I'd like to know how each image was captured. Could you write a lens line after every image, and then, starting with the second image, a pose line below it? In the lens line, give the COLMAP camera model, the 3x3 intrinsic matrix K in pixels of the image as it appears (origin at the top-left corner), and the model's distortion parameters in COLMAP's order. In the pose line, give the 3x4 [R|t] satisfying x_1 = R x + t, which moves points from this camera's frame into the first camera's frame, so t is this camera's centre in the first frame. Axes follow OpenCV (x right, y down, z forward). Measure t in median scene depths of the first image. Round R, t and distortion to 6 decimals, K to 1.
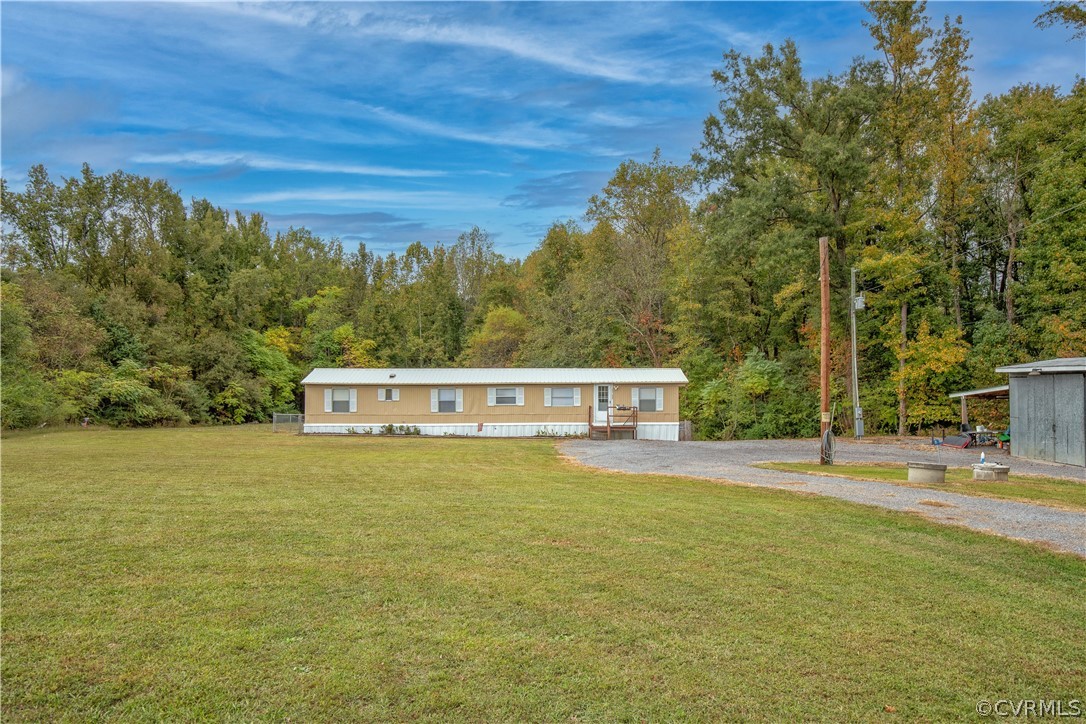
lens RADIAL K [[1006.1, 0, 543.0], [0, 1006.1, 362.0], [0, 0, 1]] dist [0.001208, -0.000267]
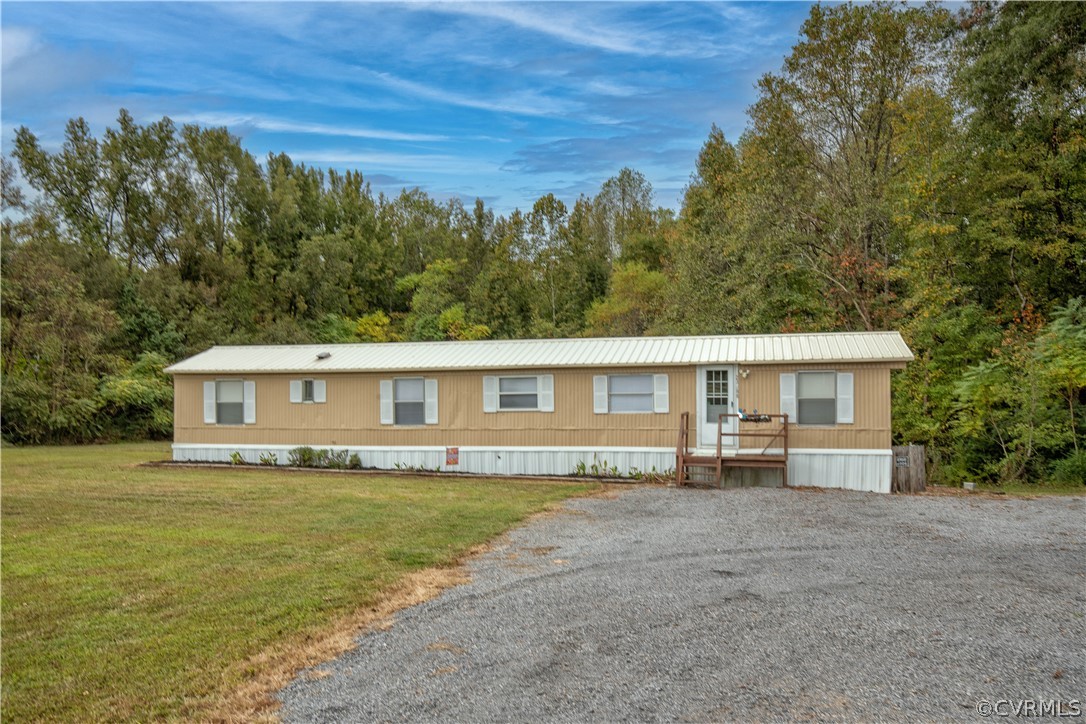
lens RADIAL K [[900.0, 0, 544.7], [0, 900.0, 378.7], [0, 0, 1]] dist [0.025330, 0.005044]
pose [[0.958030, -0.010119, -0.286490, 0.091394], [0.011670, 0.999925, 0.003709, 0.022563], [0.286431, -0.006897, 0.958076, 0.508577]]
